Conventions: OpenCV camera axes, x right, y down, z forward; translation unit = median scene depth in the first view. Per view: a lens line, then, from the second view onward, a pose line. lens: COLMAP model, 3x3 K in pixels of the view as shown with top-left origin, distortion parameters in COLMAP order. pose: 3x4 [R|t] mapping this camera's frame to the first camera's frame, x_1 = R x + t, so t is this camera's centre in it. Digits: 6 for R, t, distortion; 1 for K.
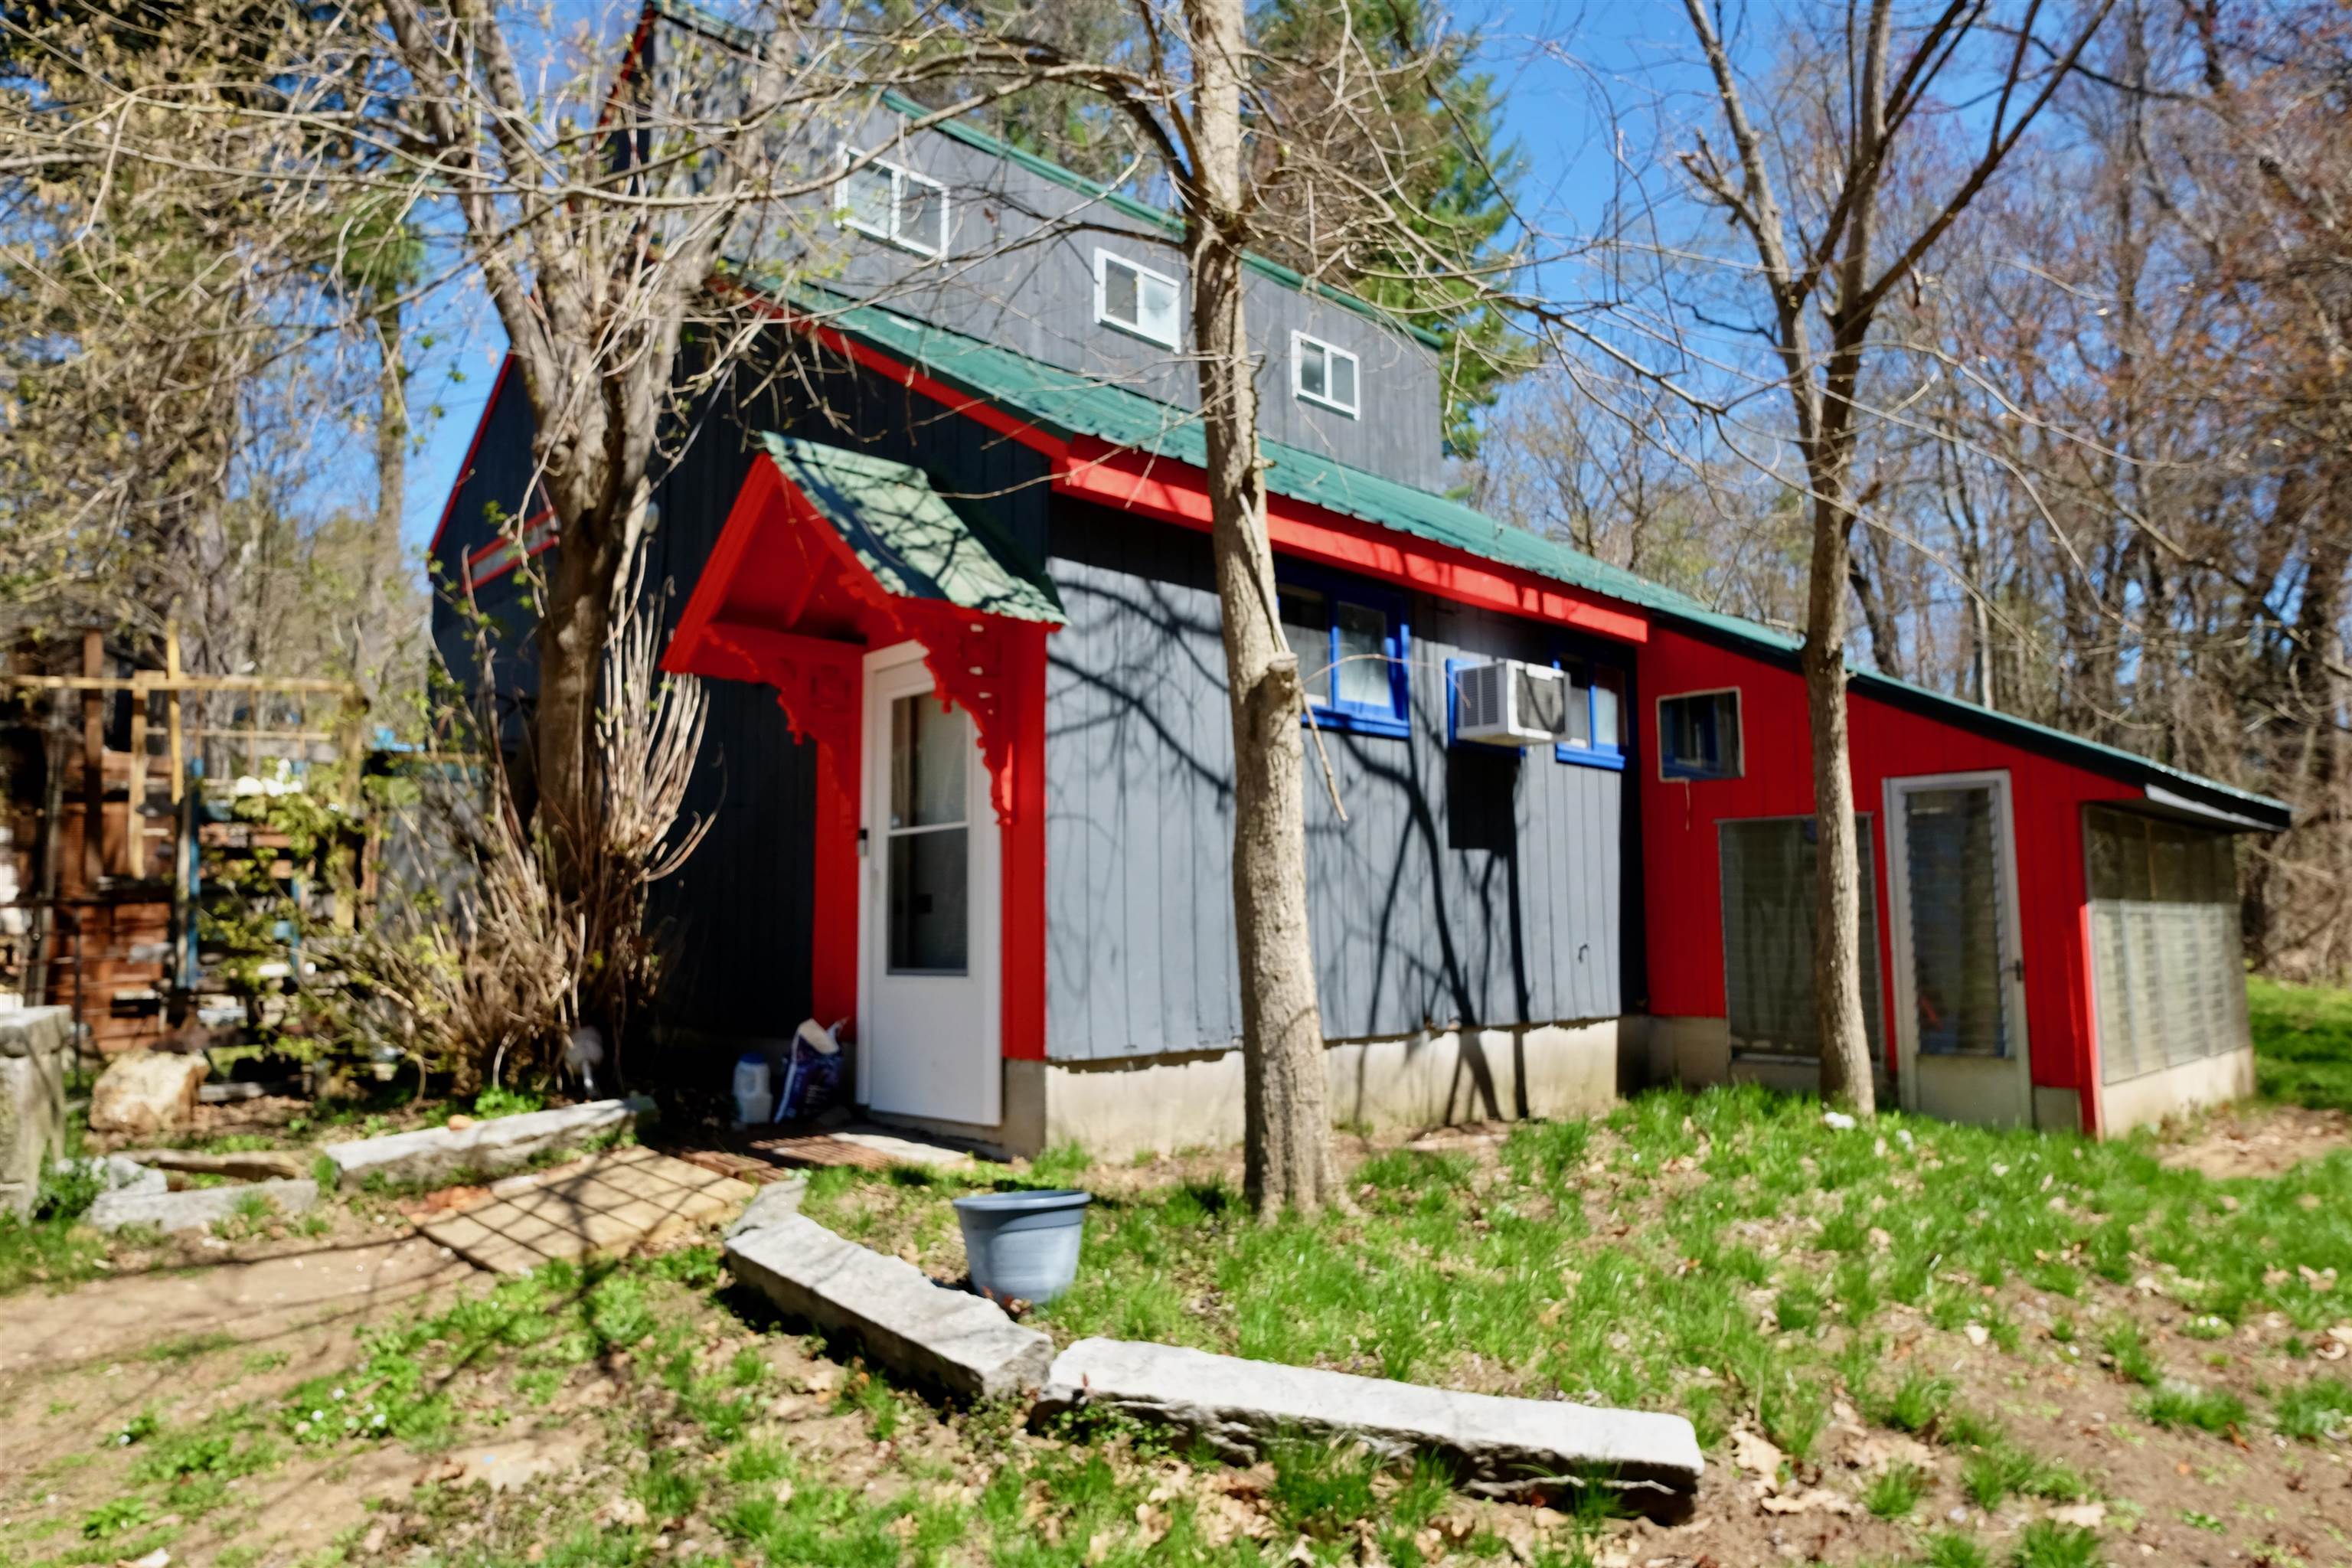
lens RADIAL K [[1476.9, 0, 1176.0], [0, 1476.9, 784.0], [0, 0, 1]] dist [-0.002235, -0.000675]
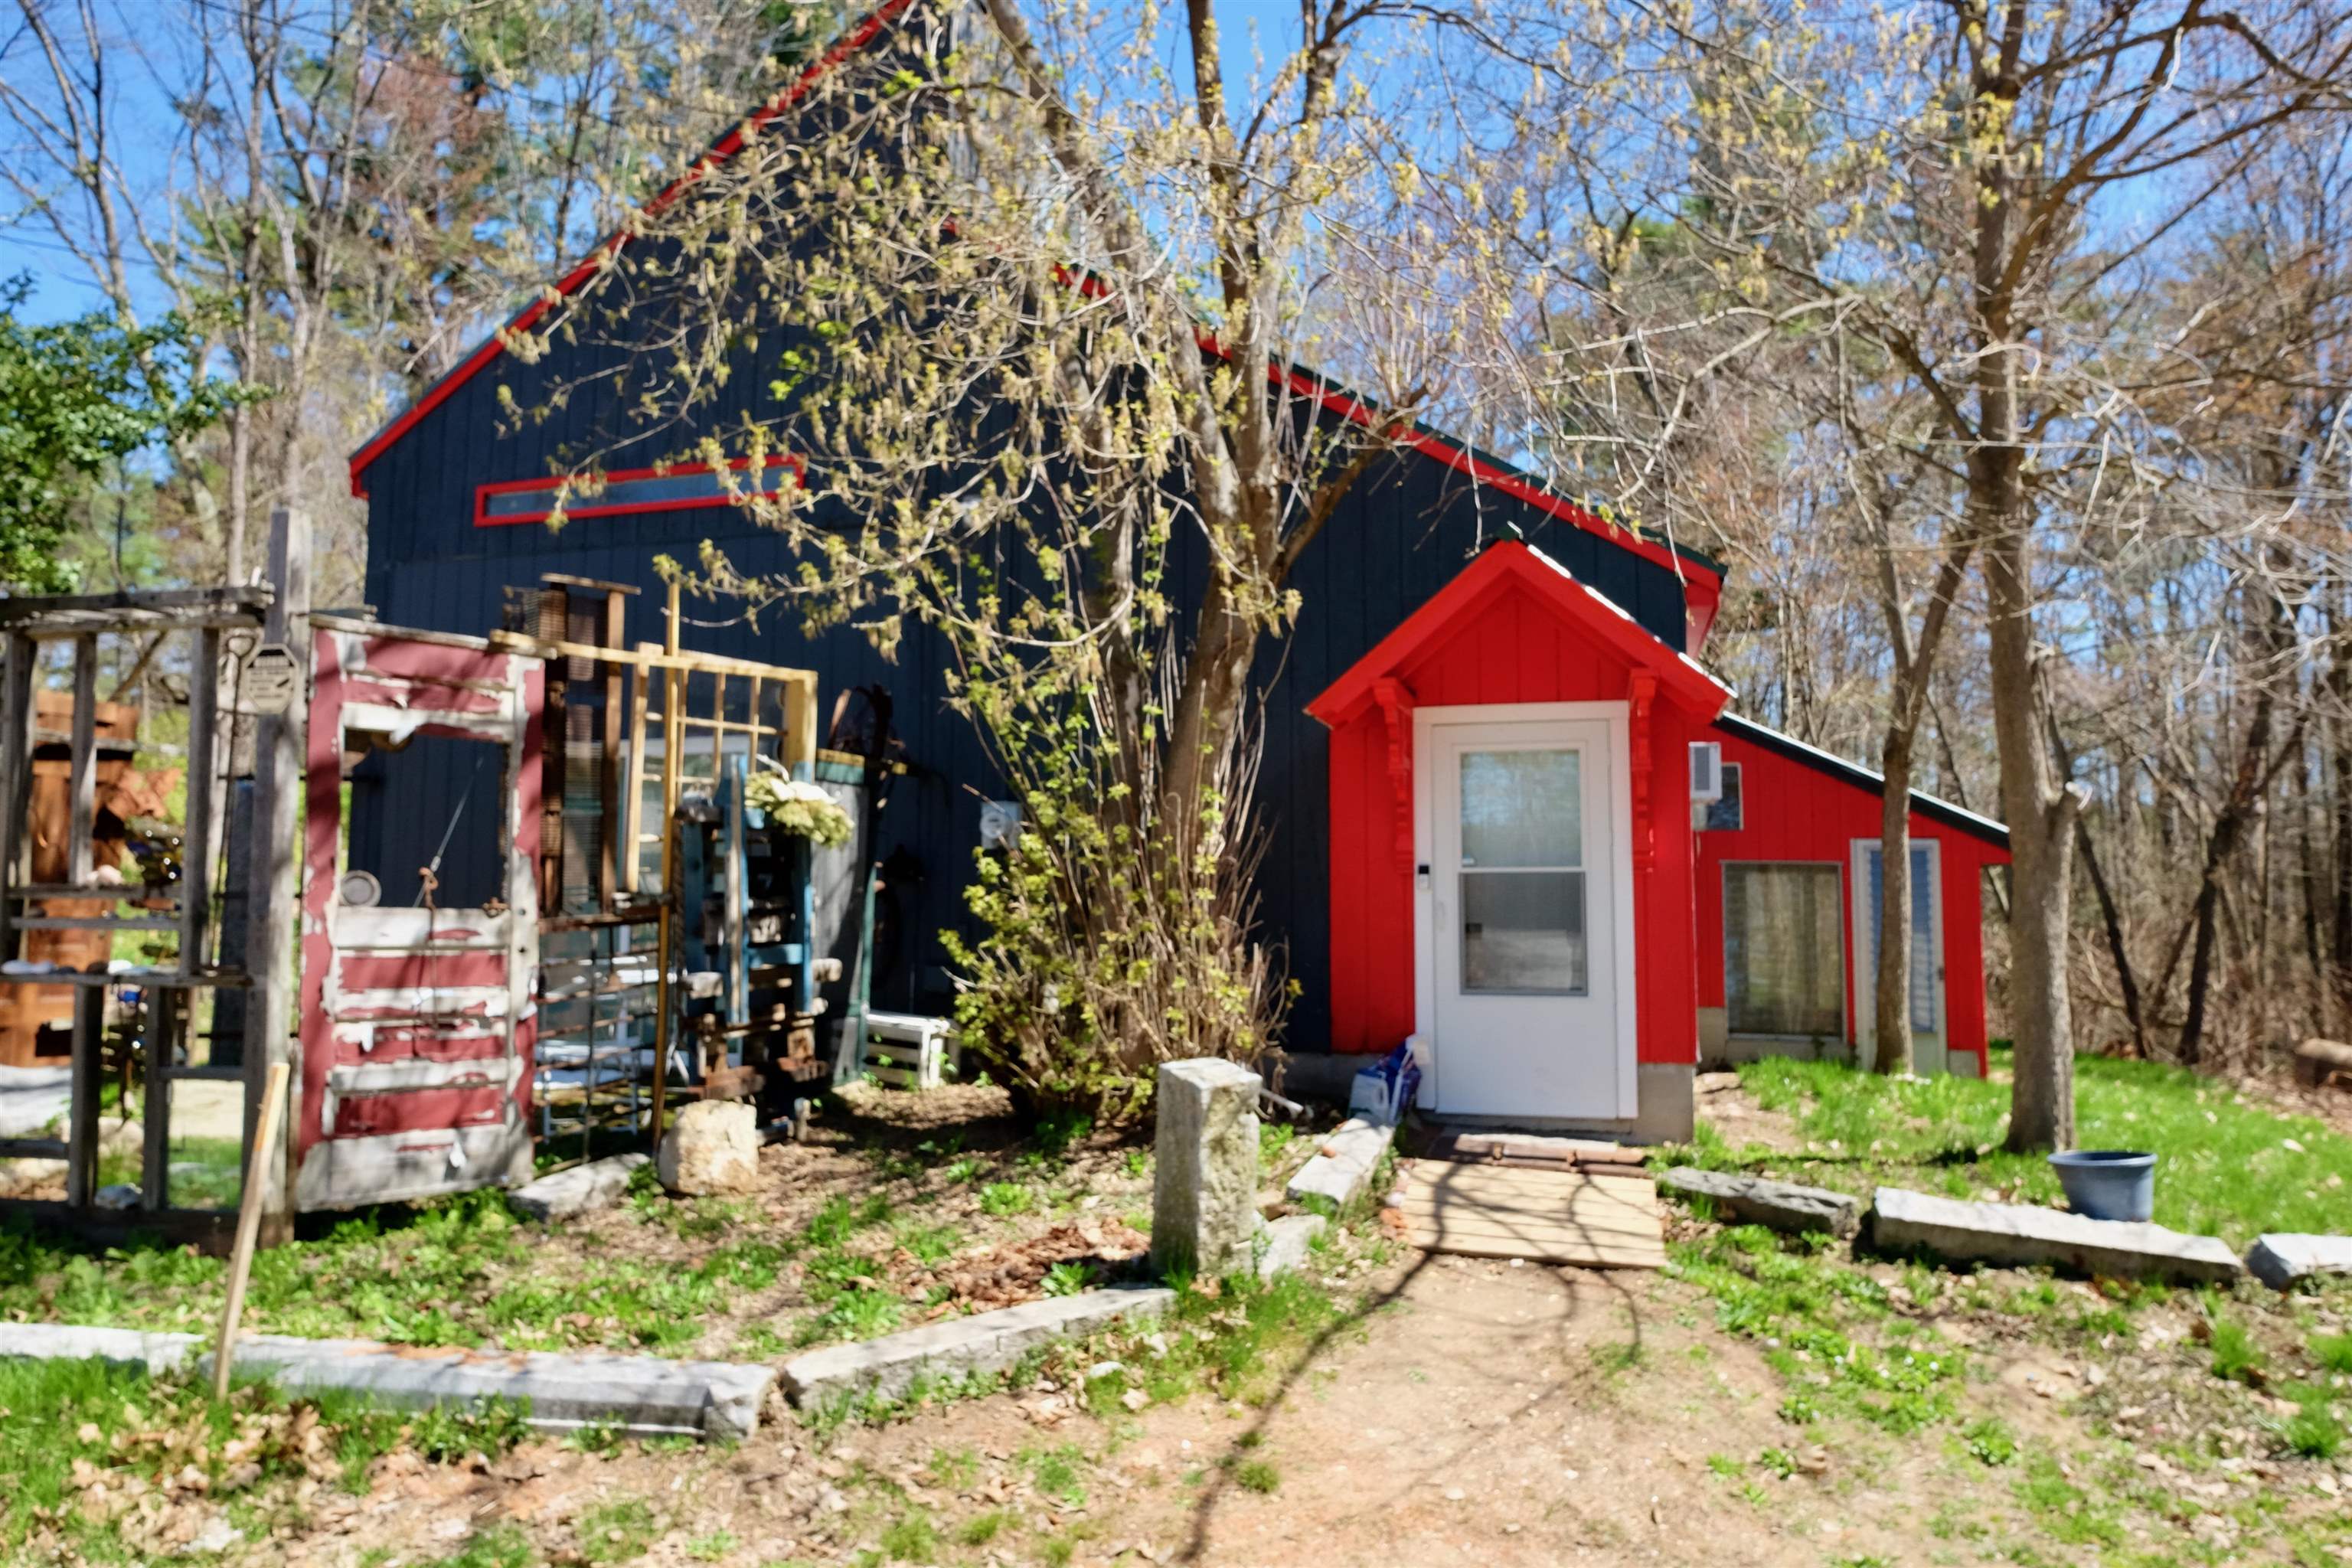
lens RADIAL K [[1476.9, 0, 1176.0], [0, 1476.9, 784.0], [0, 0, 1]] dist [-0.002235, -0.000675]
pose [[0.845030, 0.054621, 0.531921, -0.970750], [-0.063656, 0.997971, -0.001351, -0.016942], [-0.530916, -0.032719, 0.846793, 0.151795]]
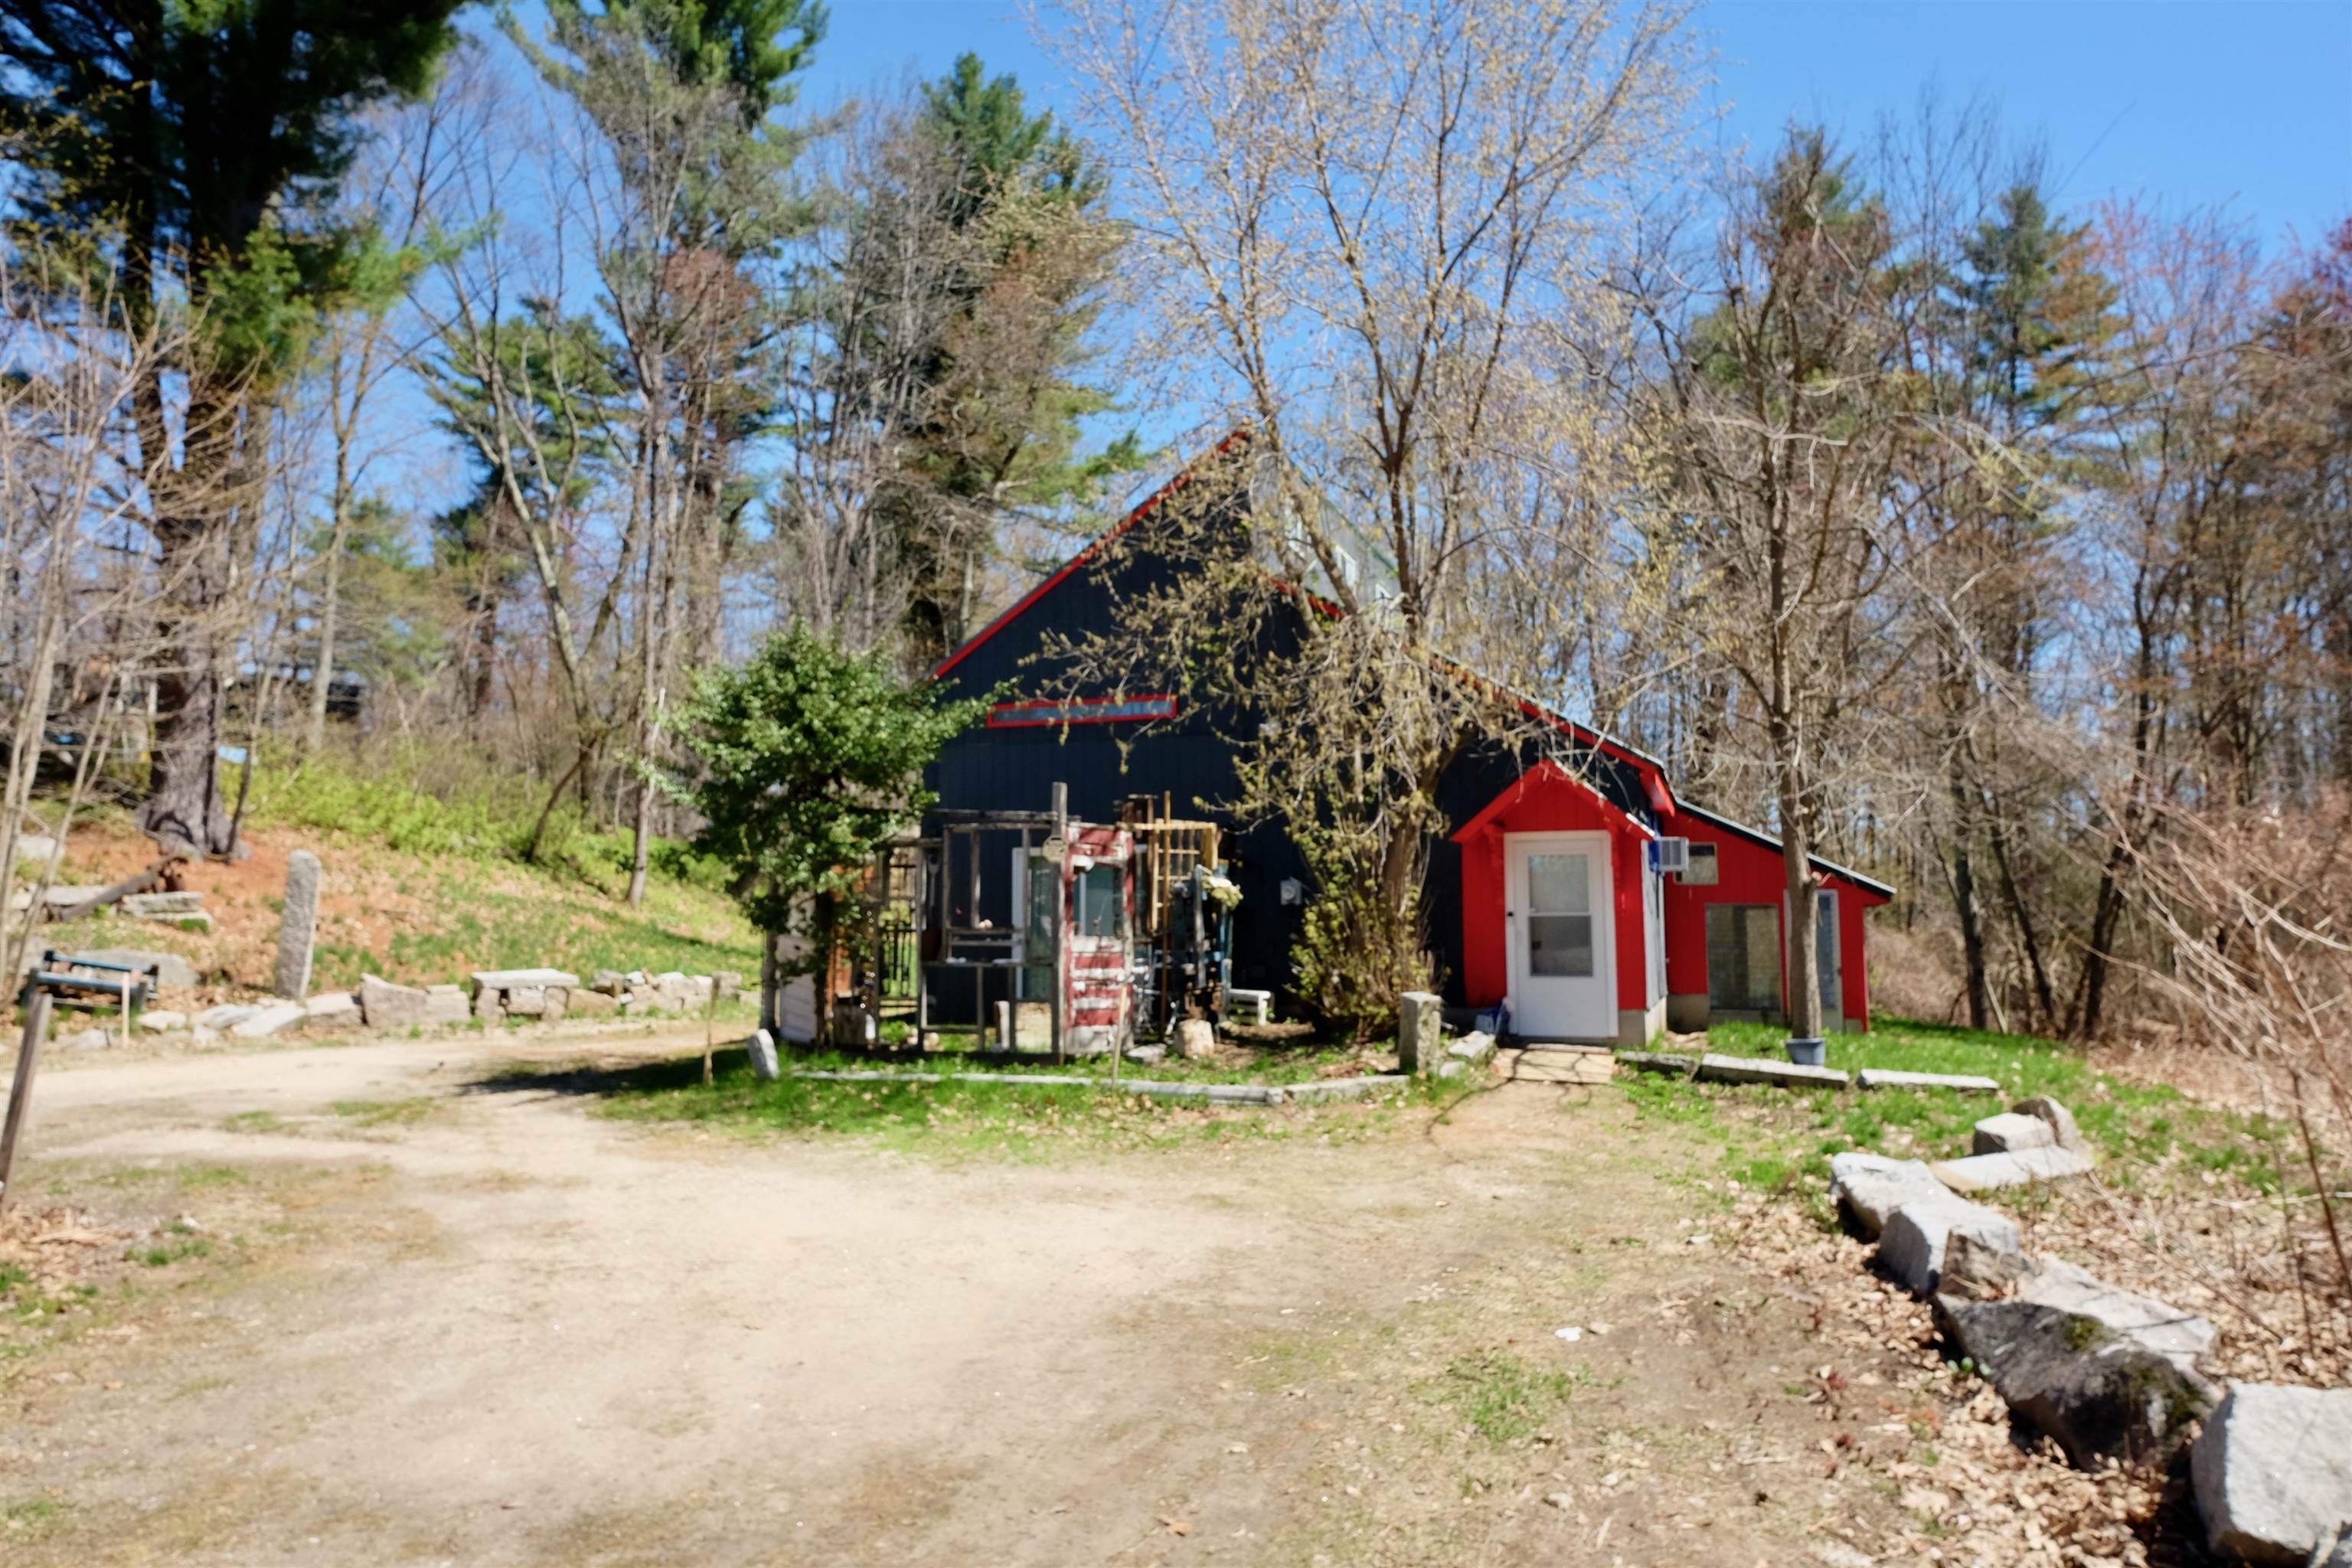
lens RADIAL K [[1476.9, 0, 1176.0], [0, 1476.9, 784.0], [0, 0, 1]] dist [-0.002235, -0.000675]
pose [[0.885447, 0.050461, 0.461993, -1.705327], [-0.050116, 0.998658, -0.013026, -0.108224], [-0.462030, -0.011619, 0.886788, -0.750369]]
